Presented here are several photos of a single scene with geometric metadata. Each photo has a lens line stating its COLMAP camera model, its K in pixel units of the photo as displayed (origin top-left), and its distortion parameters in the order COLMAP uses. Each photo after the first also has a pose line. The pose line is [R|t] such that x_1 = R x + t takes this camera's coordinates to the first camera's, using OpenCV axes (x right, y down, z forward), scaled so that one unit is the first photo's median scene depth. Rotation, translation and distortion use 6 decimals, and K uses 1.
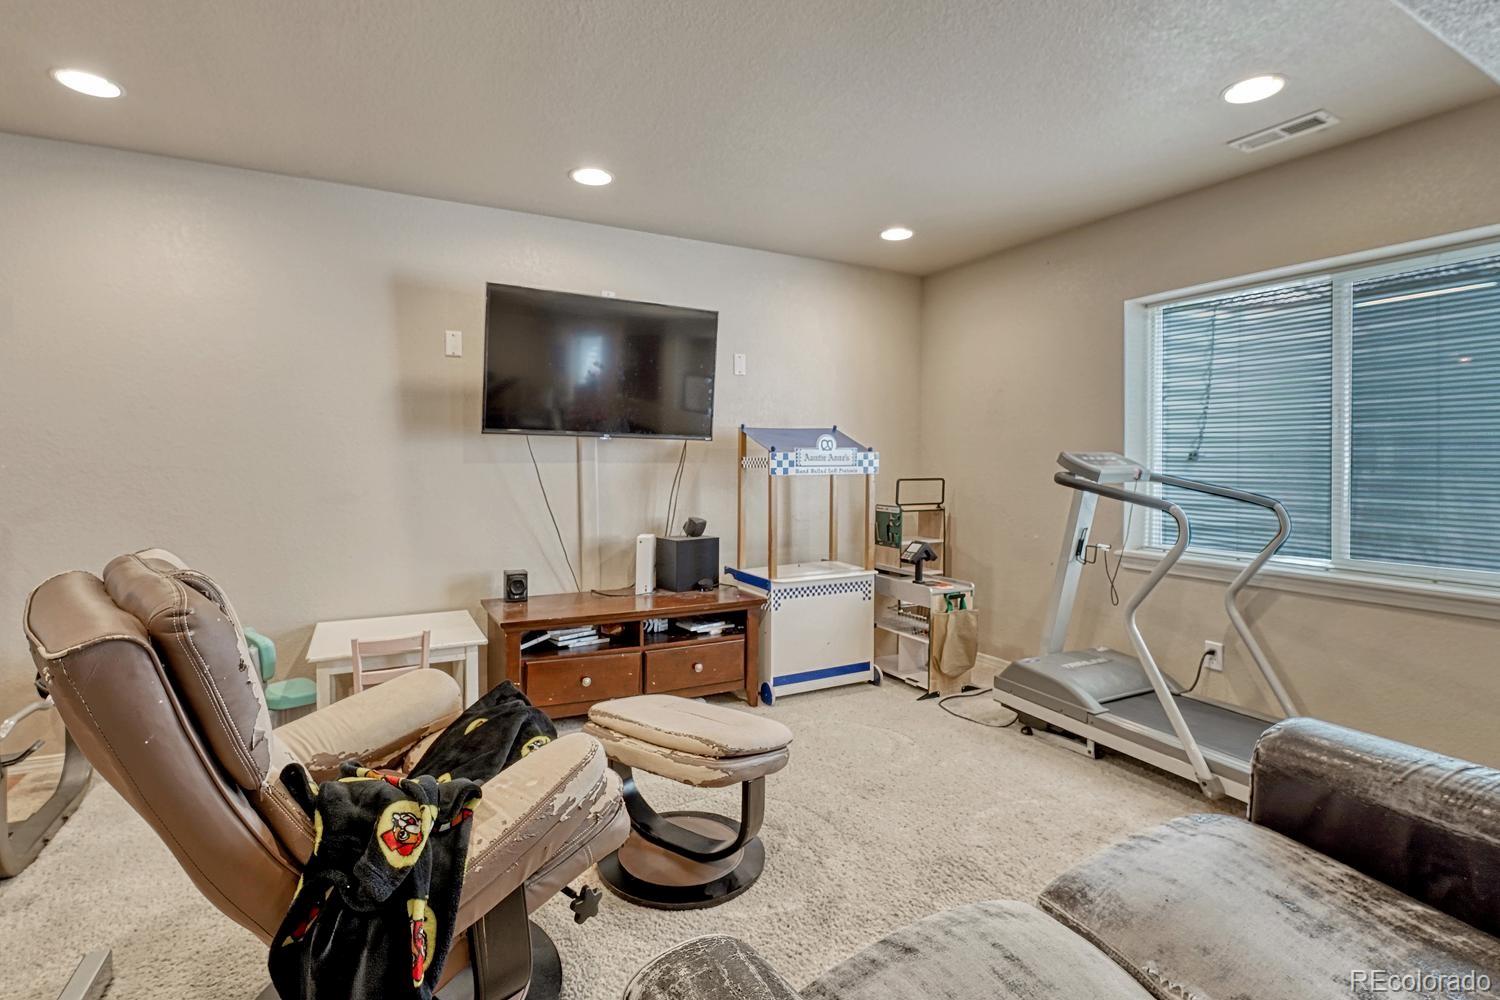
lens RADIAL K [[674.3, 0, 746.3], [0, 674.3, 437.2], [0, 0, 1]] dist [-0.012503, -0.000429]
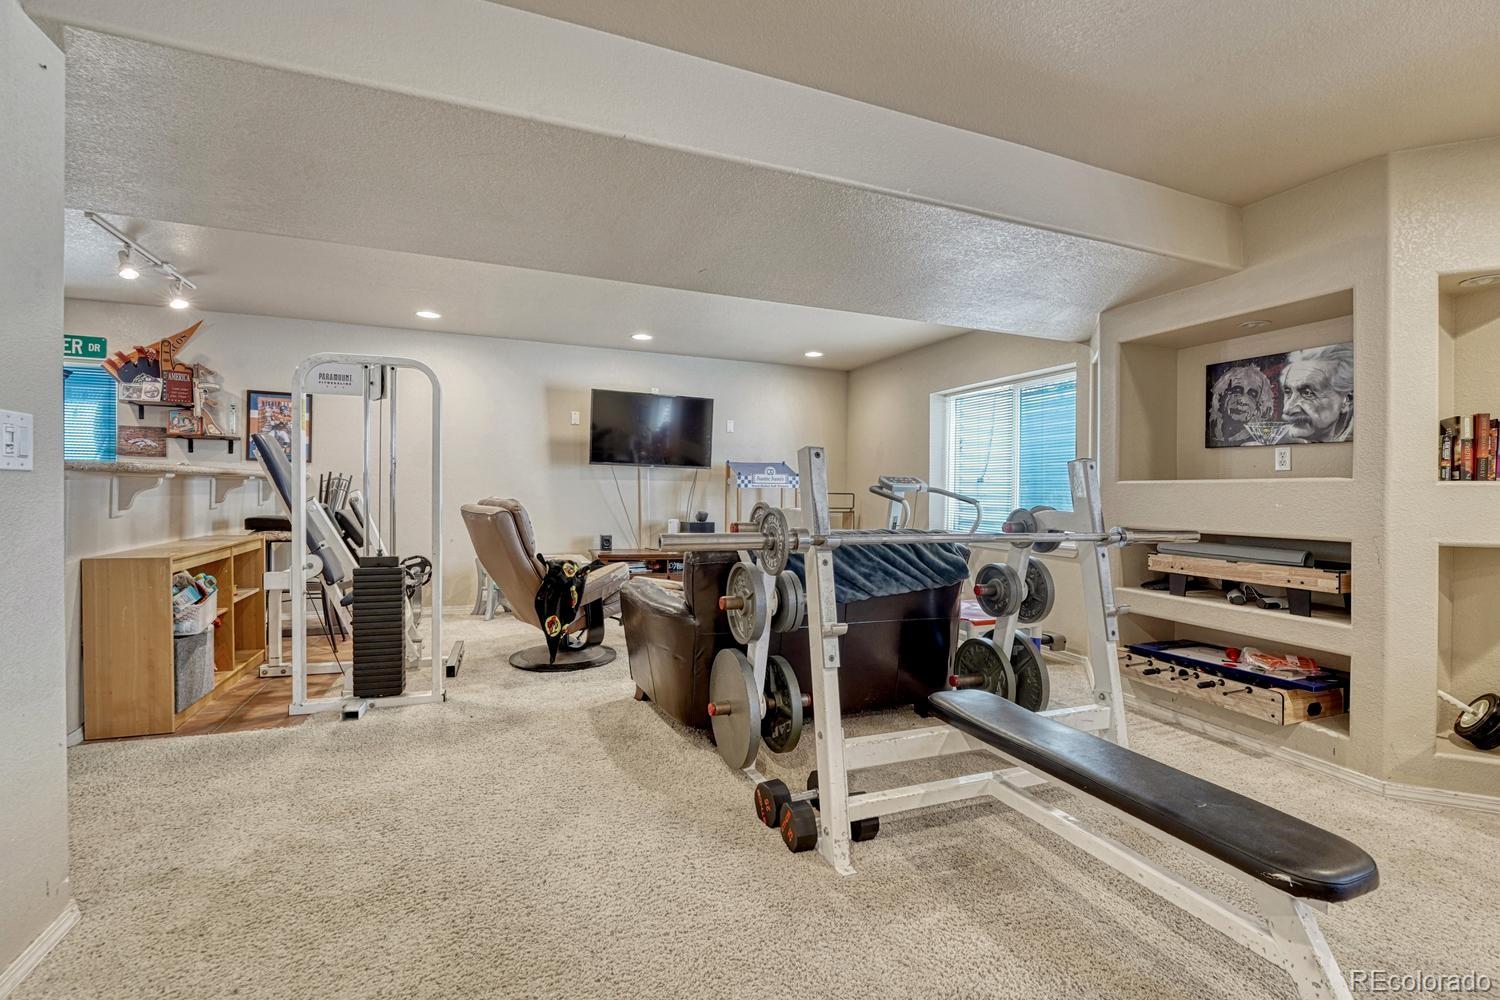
lens RADIAL K [[629.7, 0, 755.5], [0, 629.7, 492.3], [0, 0, 1]] dist [-0.021057, -0.001590]
pose [[0.993458, 0.012044, -0.113562, 0.272810], [-0.008434, 0.999445, 0.032213, 0.011988], [0.113887, -0.031044, 0.993009, -0.704159]]
